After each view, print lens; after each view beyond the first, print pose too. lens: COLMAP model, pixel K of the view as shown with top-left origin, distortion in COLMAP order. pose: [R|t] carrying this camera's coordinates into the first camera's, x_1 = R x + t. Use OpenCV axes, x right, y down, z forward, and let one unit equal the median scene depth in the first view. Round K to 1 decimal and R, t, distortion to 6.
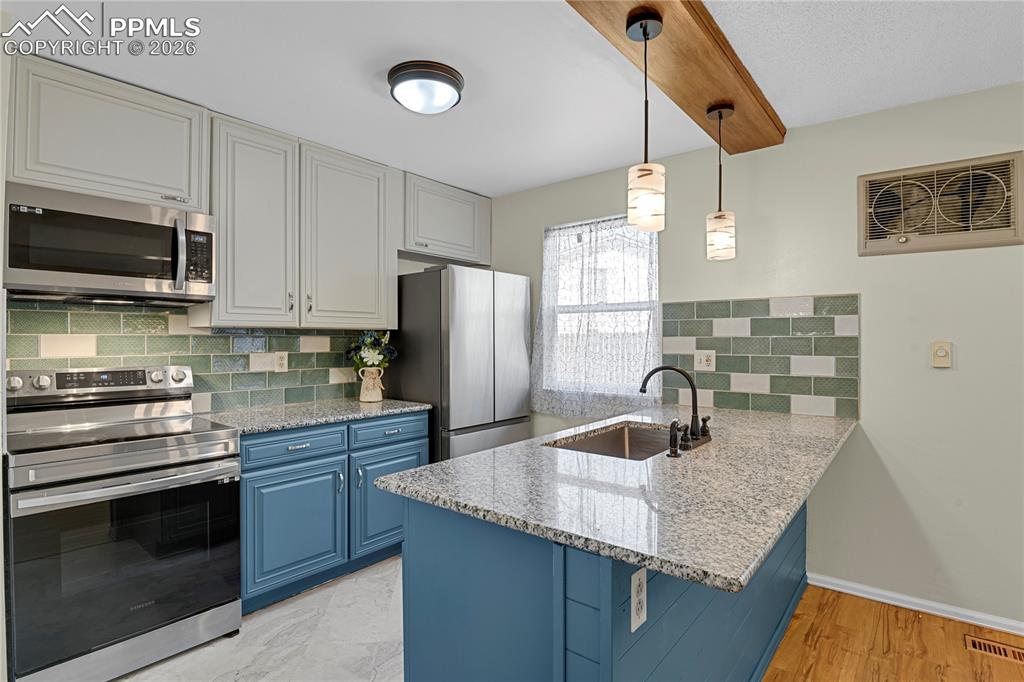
lens RADIAL K [[503.3, 0, 507.0], [0, 503.3, 343.3], [0, 0, 1]] dist [-0.017656, -0.005544]
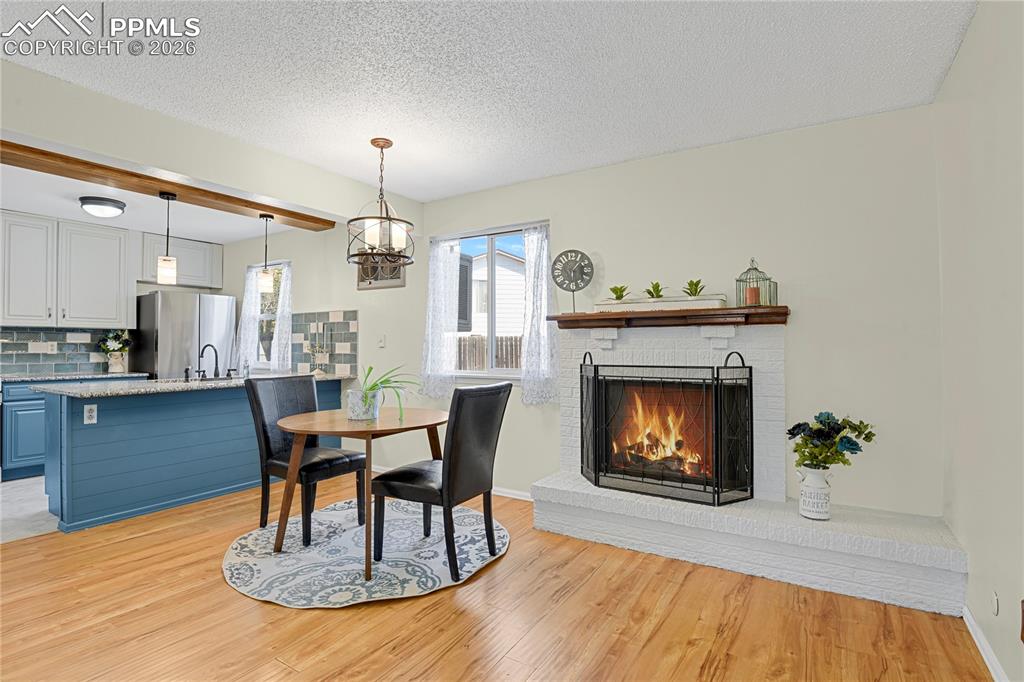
lens RADIAL K [[503.3, 0, 510.0], [0, 503.3, 340.0], [0, 0, 1]] dist [-0.017656, -0.005544]
pose [[0.993284, -0.000008, 0.115704, 1.061911], [0.002348, 0.999795, -0.020087, 0.057196], [-0.115680, 0.020224, 0.993081, -0.986783]]
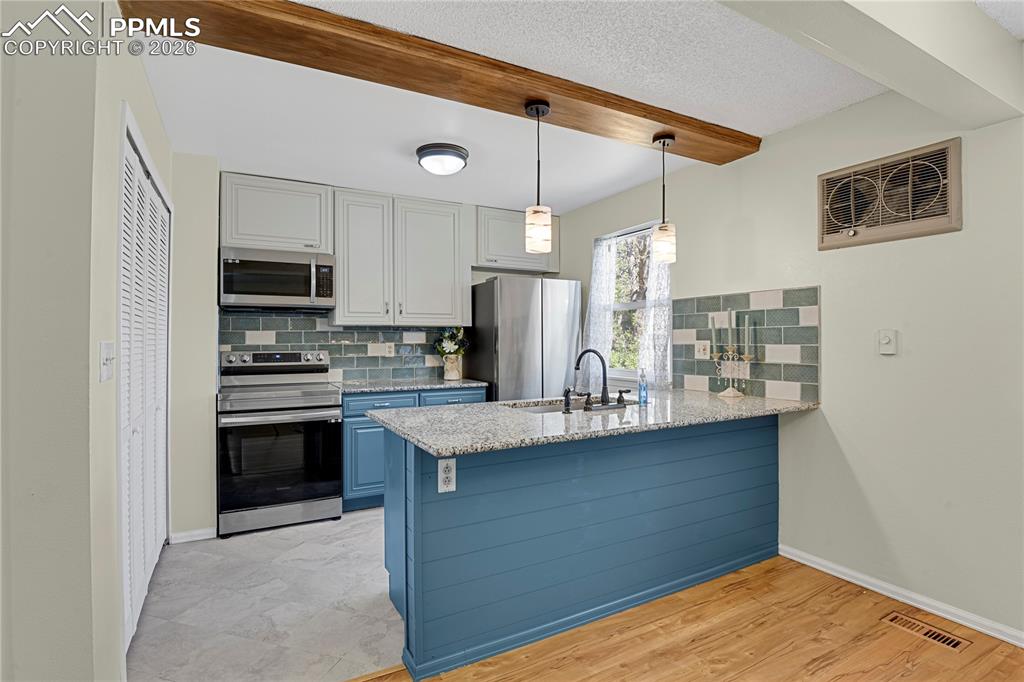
lens RADIAL K [[503.3, 0, 513.6], [0, 503.3, 342.1], [0, 0, 1]] dist [-0.017656, -0.005544]
pose [[0.926915, -0.002075, -0.375265, 0.499404], [0.001508, 0.999997, -0.001804, 0.022122], [0.375267, 0.001106, 0.926916, -0.235471]]
